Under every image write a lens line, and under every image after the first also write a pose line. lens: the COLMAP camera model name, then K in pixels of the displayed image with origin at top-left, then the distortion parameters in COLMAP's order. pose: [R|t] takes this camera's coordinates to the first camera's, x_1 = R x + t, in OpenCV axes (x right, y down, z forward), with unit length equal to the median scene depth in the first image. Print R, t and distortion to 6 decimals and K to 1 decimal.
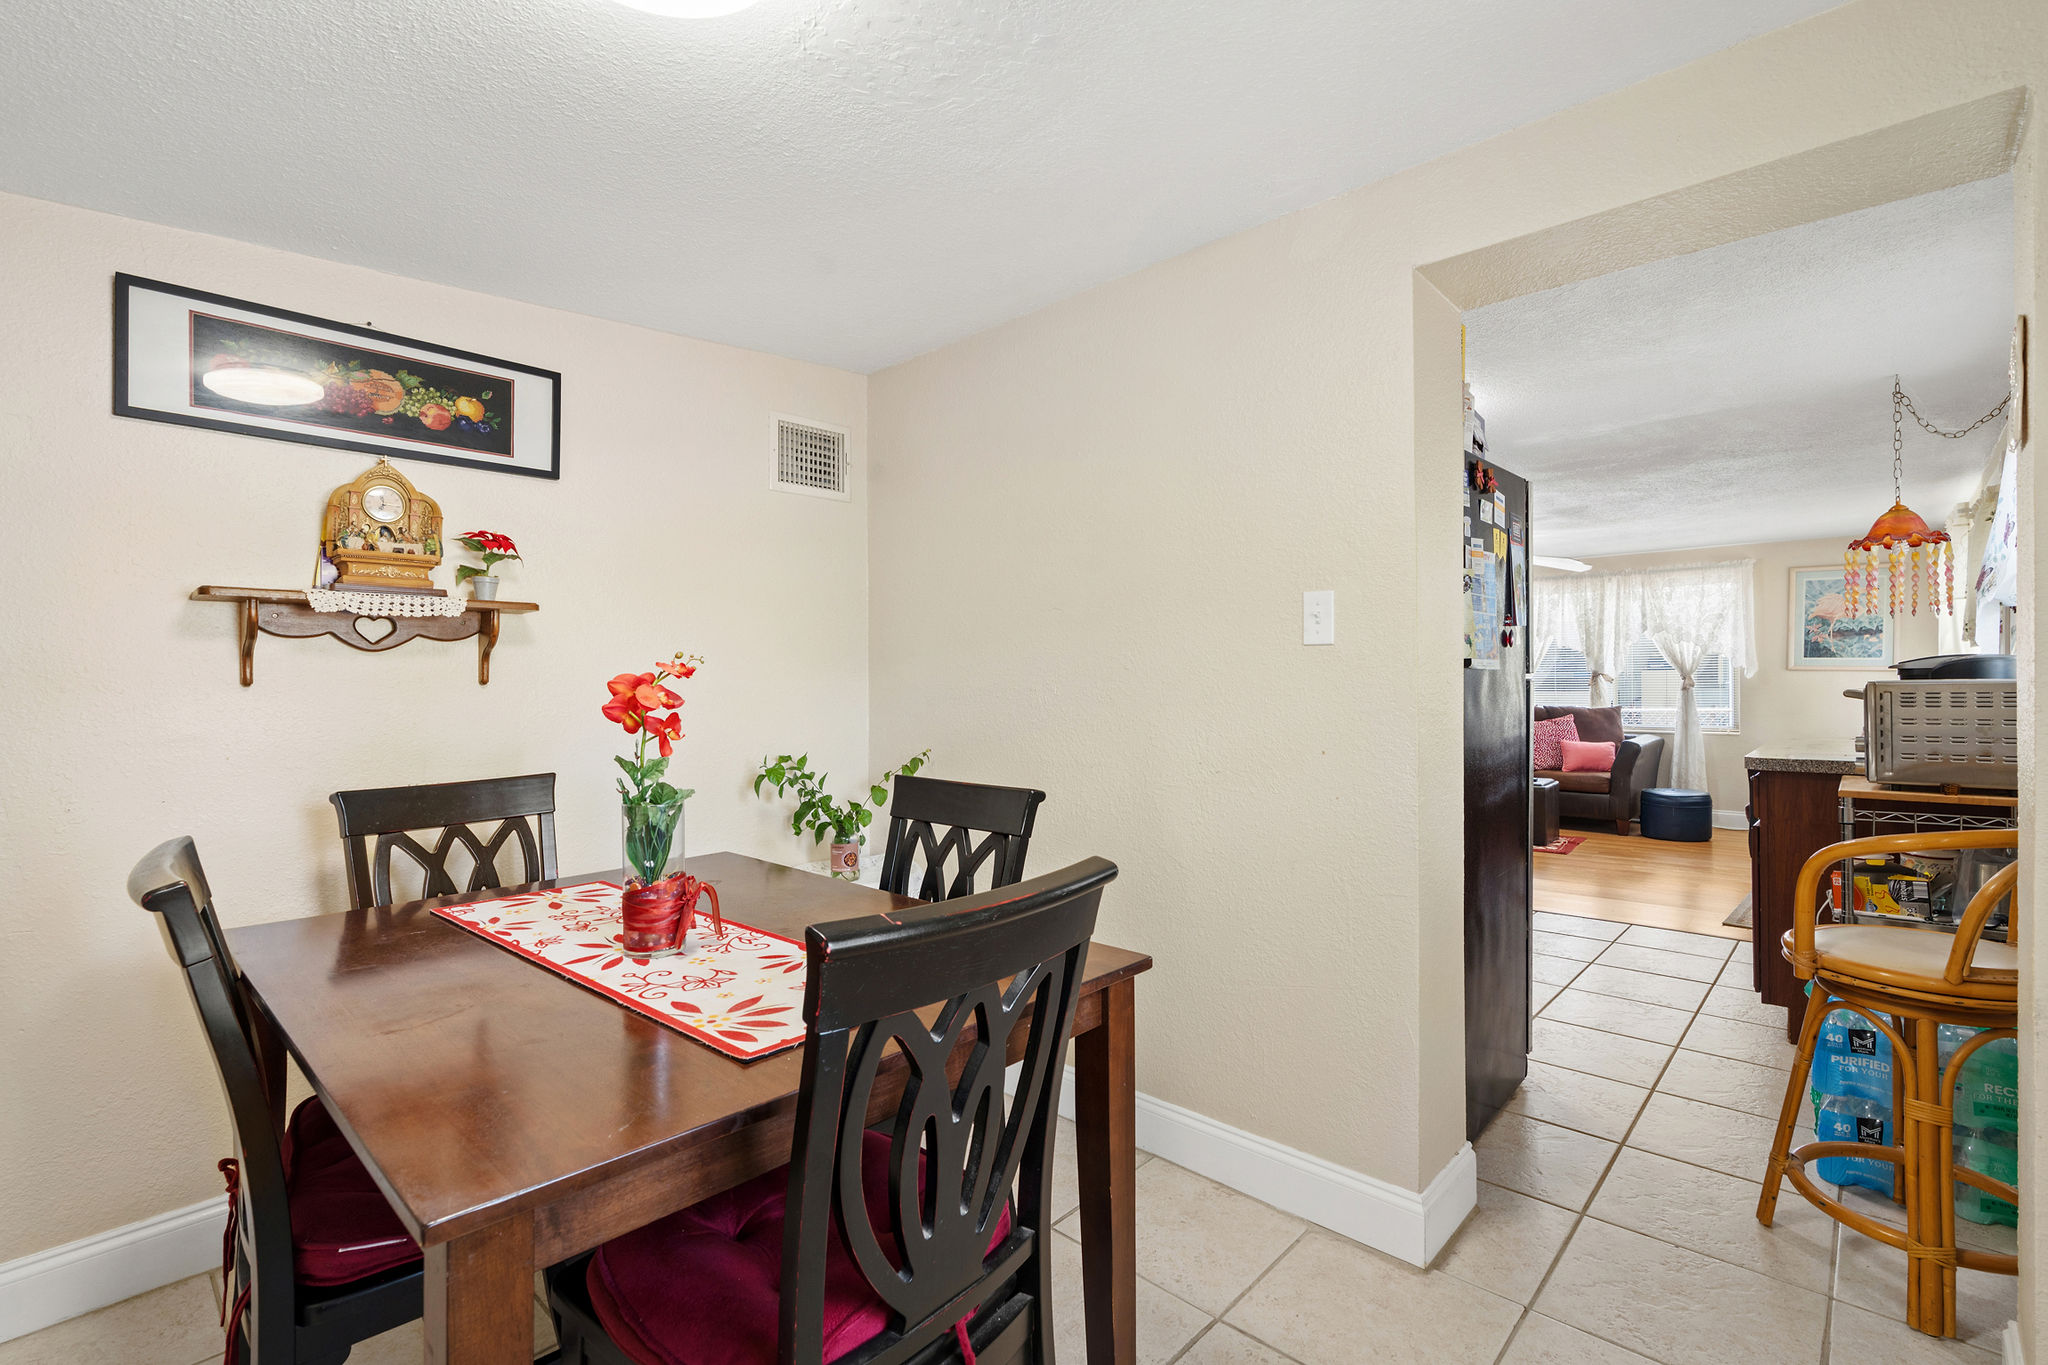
lens RADIAL K [[938.8, 0, 1009.1], [0, 938.8, 685.6], [0, 0, 1]] dist [-0.011751, 0.002302]
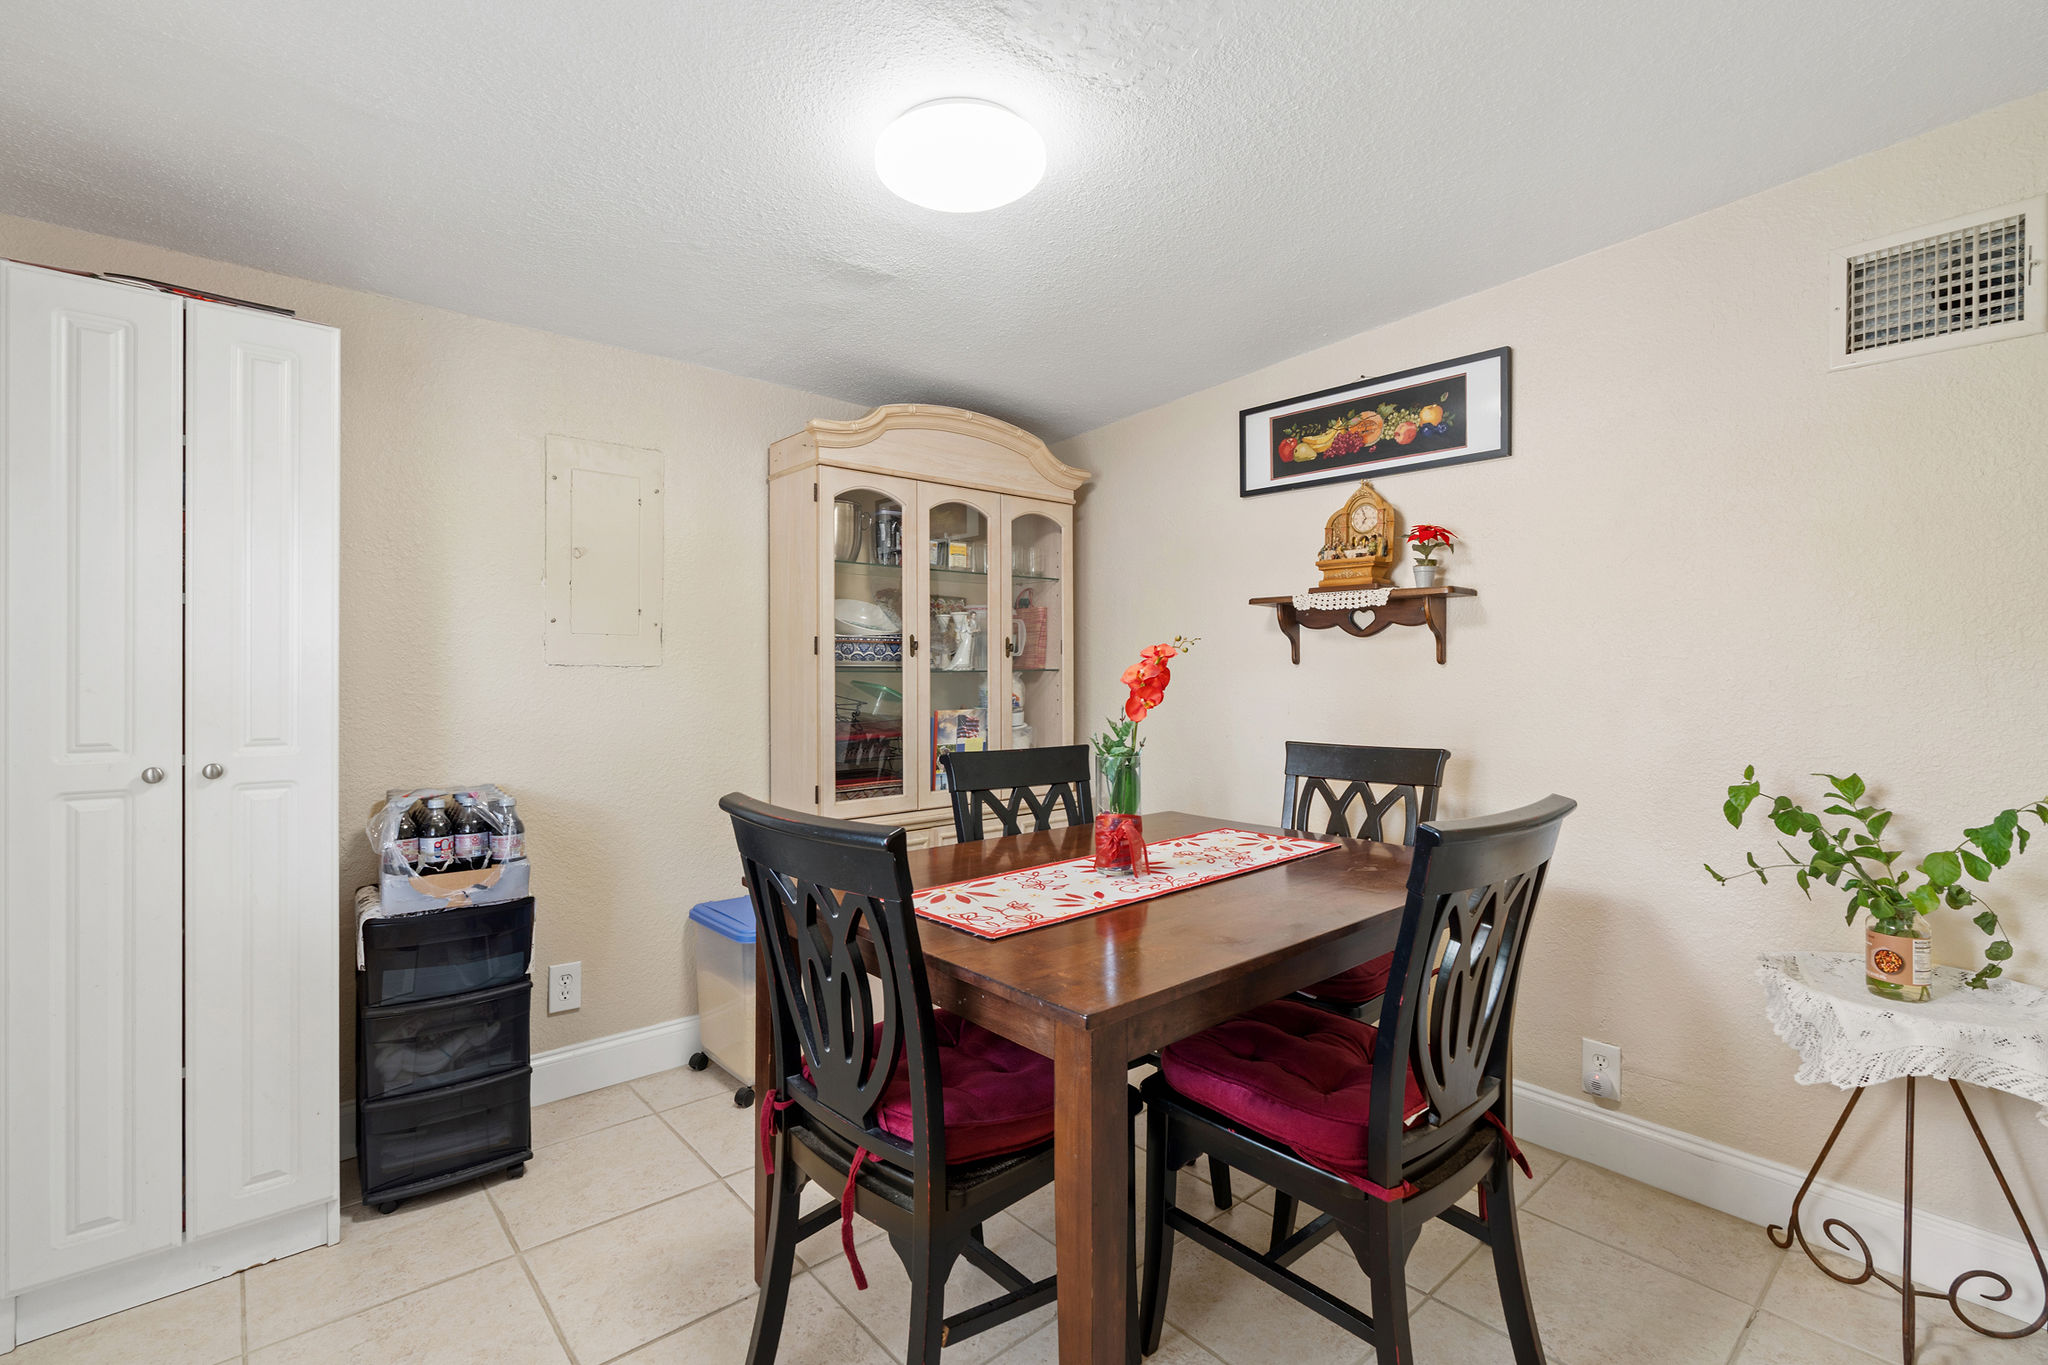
lens RADIAL K [[938.8, 0, 1016.1], [0, 938.8, 678.0], [0, 0, 1]] dist [-0.011751, 0.002302]
pose [[-0.104217, 0.019612, -0.994361, 0.610413], [-0.006165, 0.999774, 0.020365, -0.004137], [0.994535, 0.008253, -0.104073, 0.654685]]
